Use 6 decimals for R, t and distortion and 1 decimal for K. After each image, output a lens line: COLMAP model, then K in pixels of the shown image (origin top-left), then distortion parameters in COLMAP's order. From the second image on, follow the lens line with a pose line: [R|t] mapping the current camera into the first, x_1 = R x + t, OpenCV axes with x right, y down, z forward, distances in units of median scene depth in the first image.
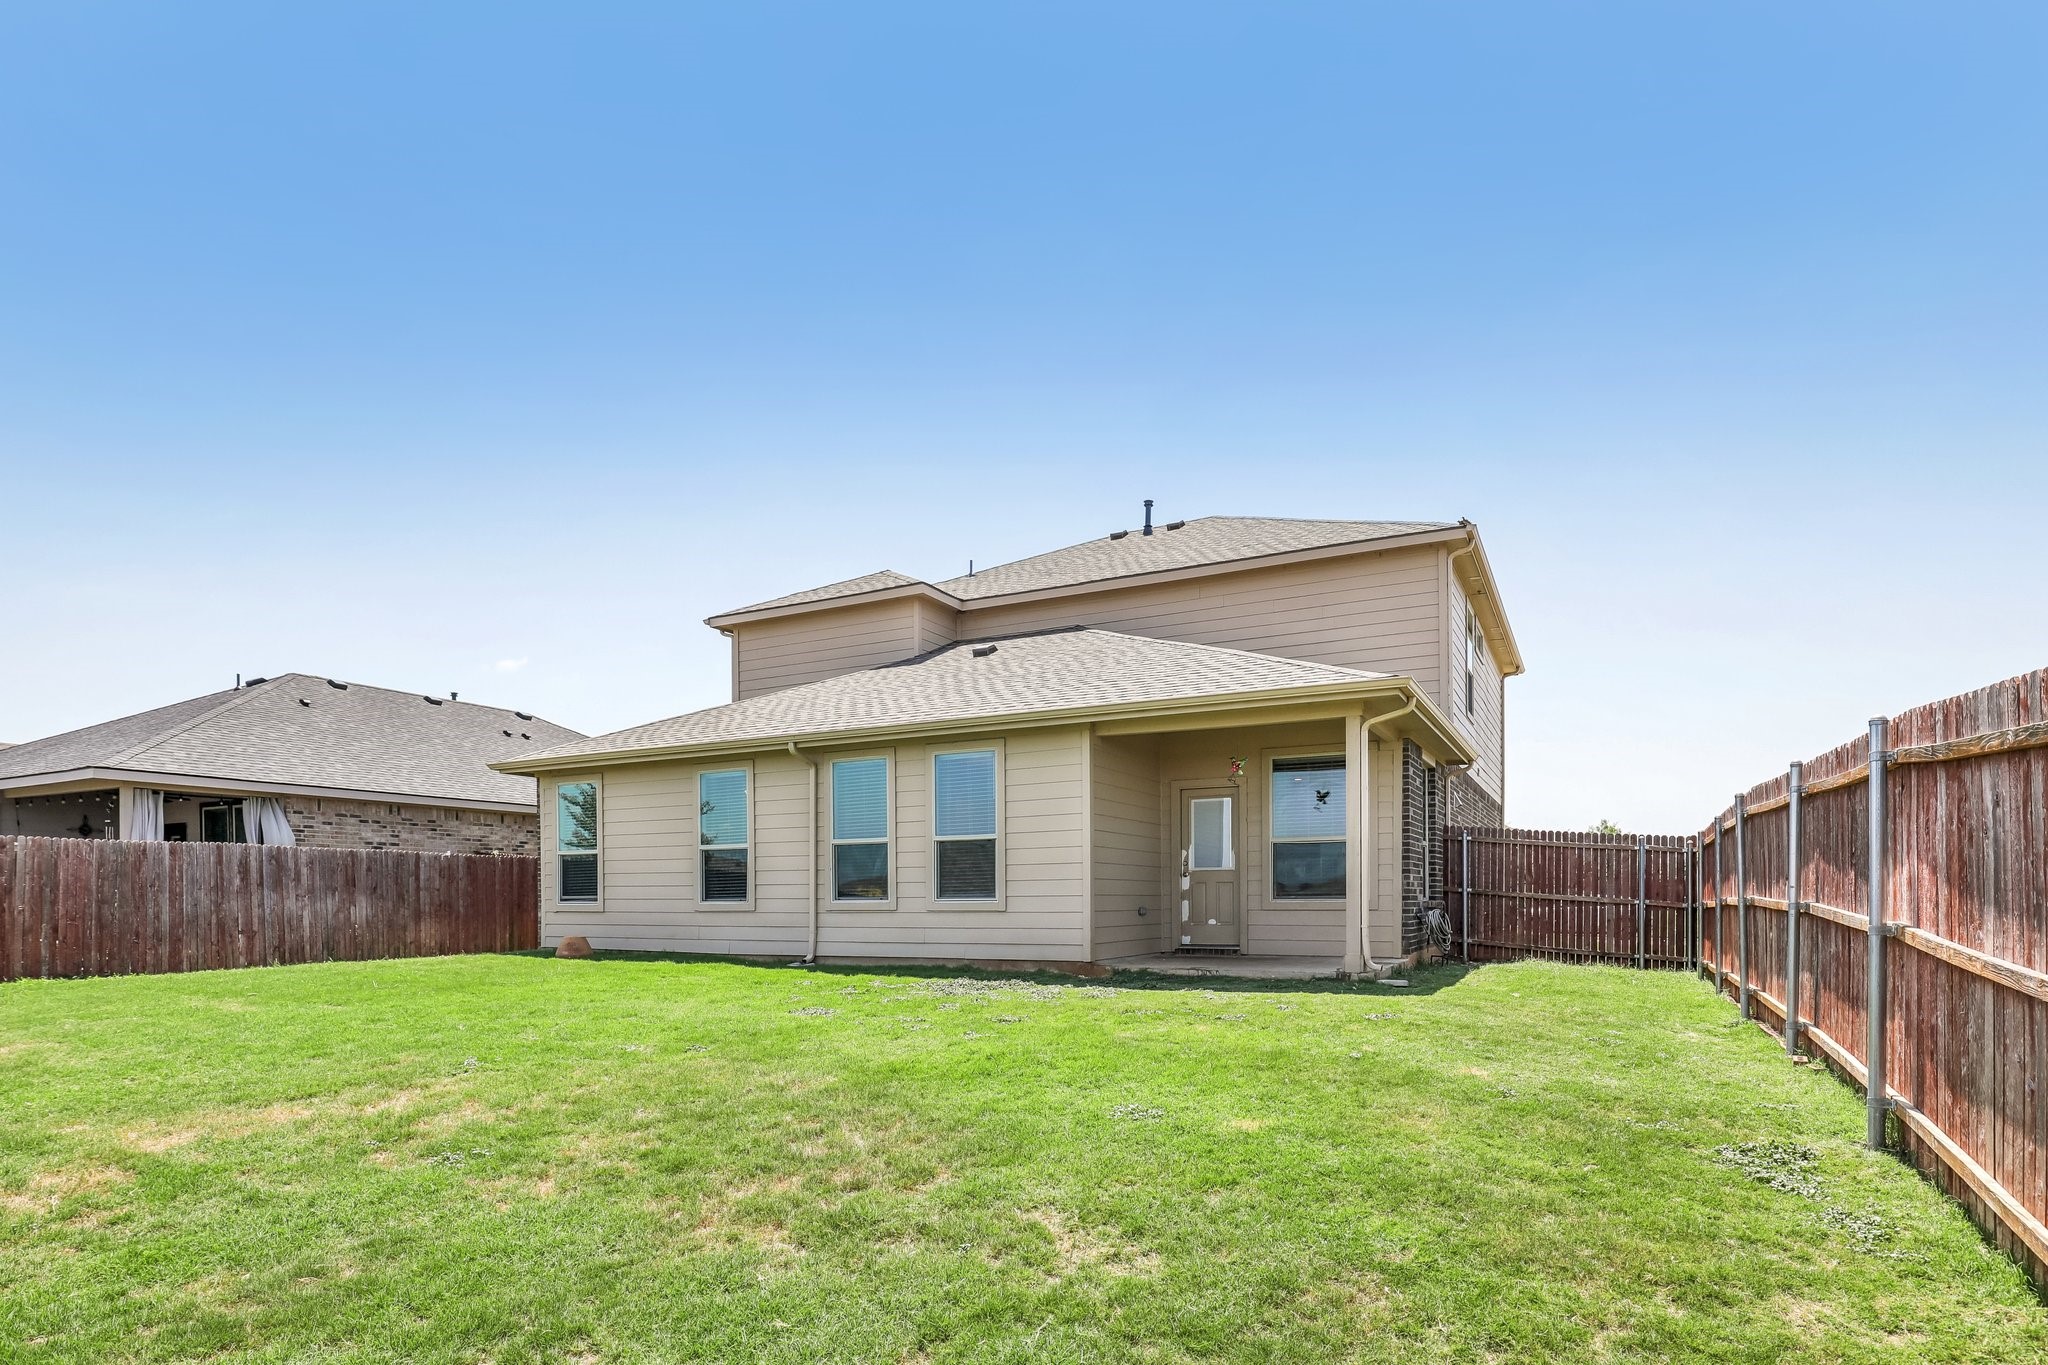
lens RADIAL K [[1024.0, 0, 1029.3], [0, 1024.0, 676.8], [0, 0, 1]] dist [-0.016477, 0.003414]
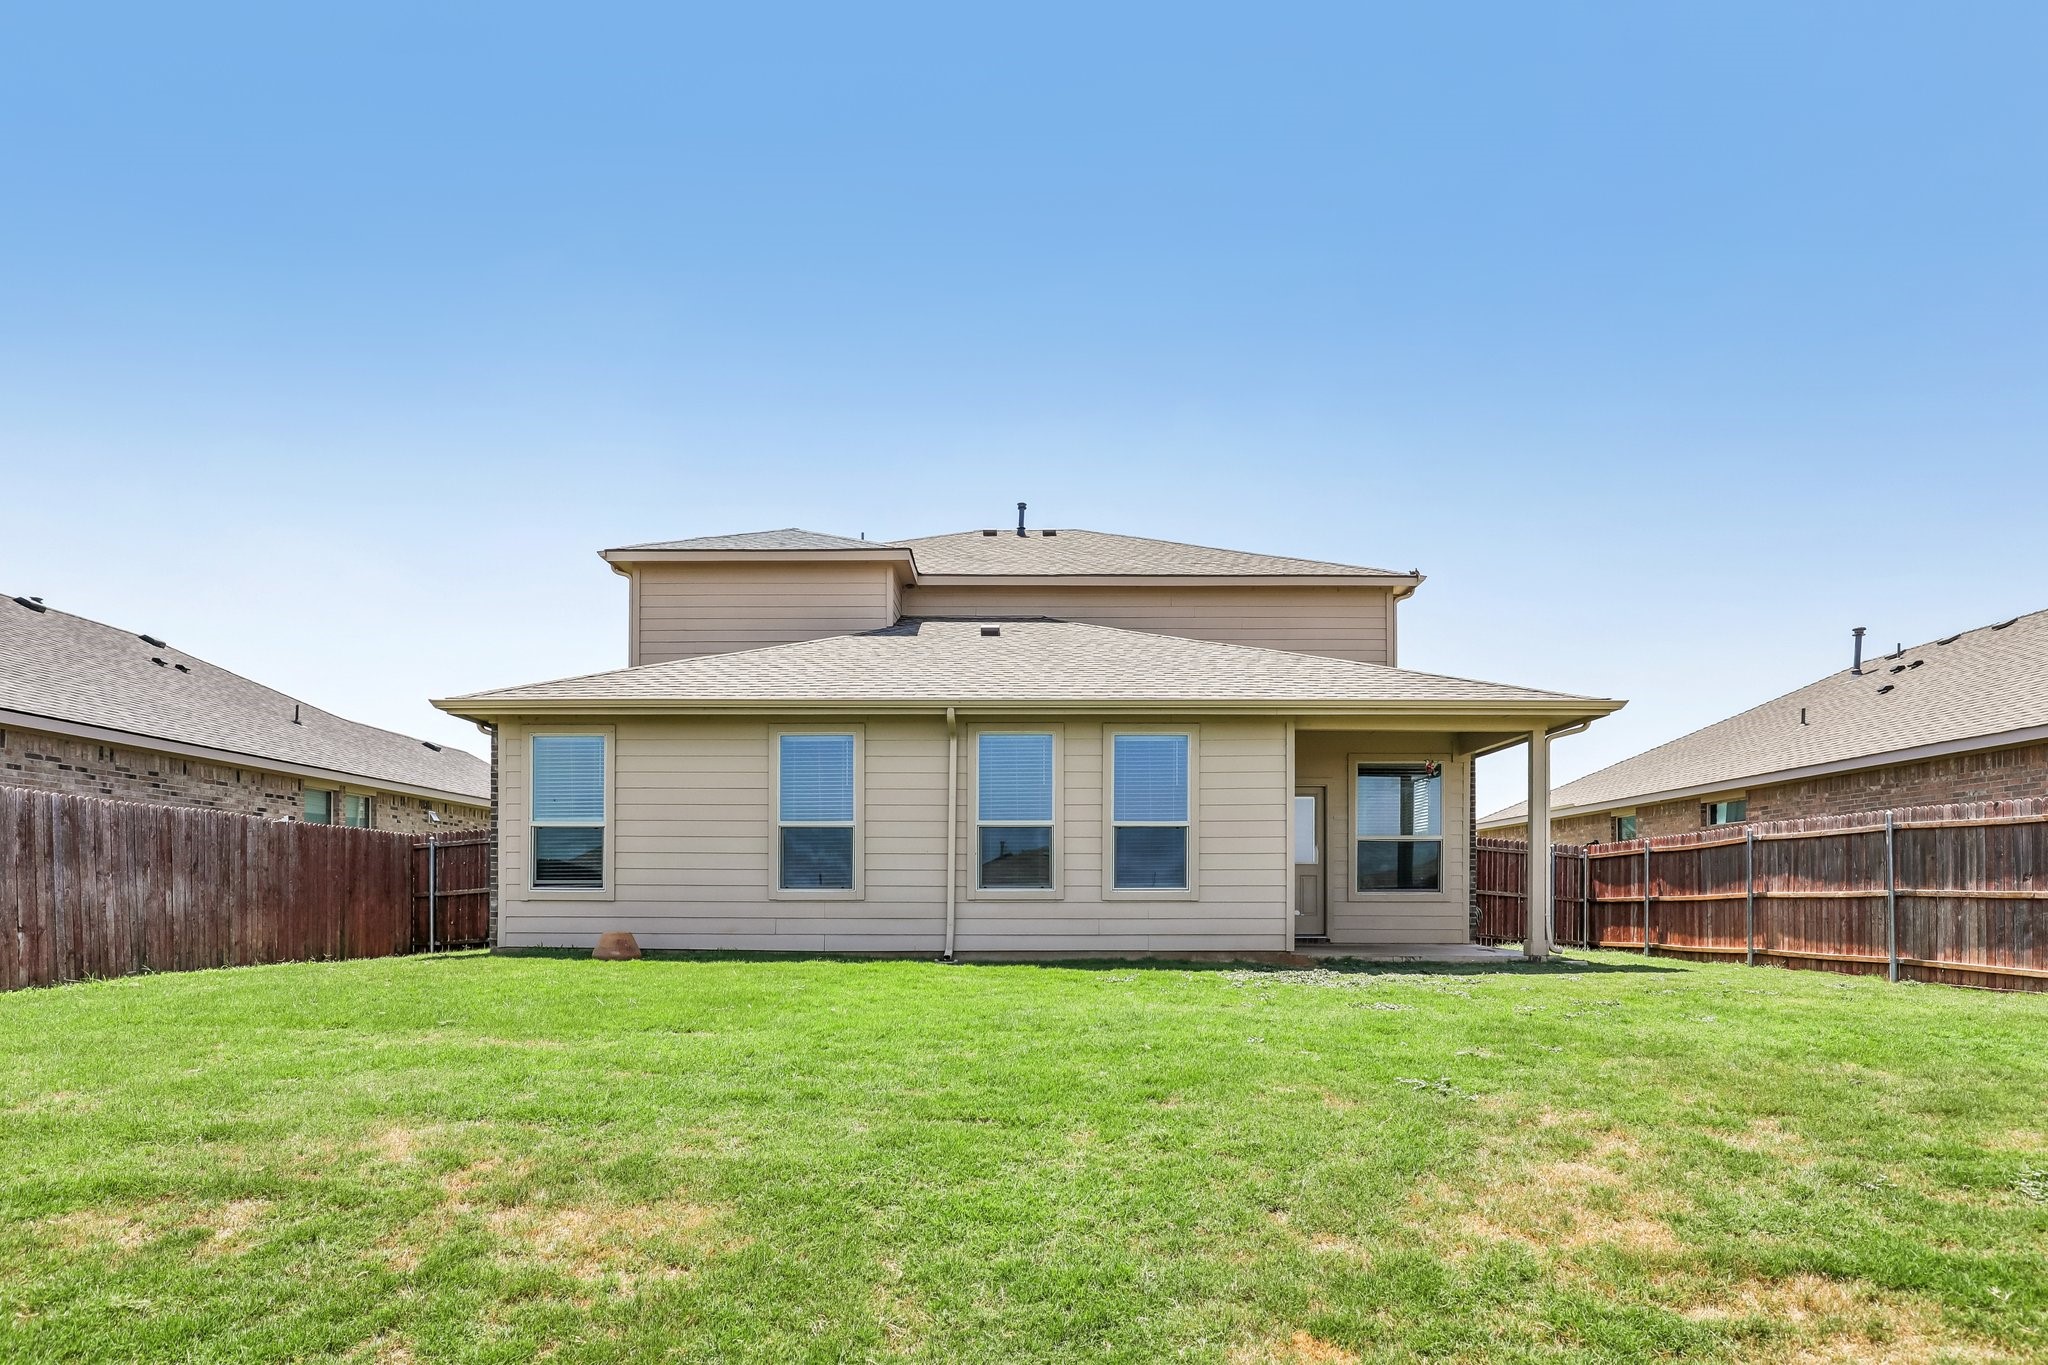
lens RADIAL K [[975.2, 0, 1025.9], [0, 975.2, 697.5], [0, 0, 1]] dist [-0.019928, 0.006494]
pose [[0.897937, 0.095280, 0.429687, -0.458208], [-0.100315, 0.994895, -0.010978, 0.049535], [-0.428539, -0.033246, 0.902911, 0.188144]]
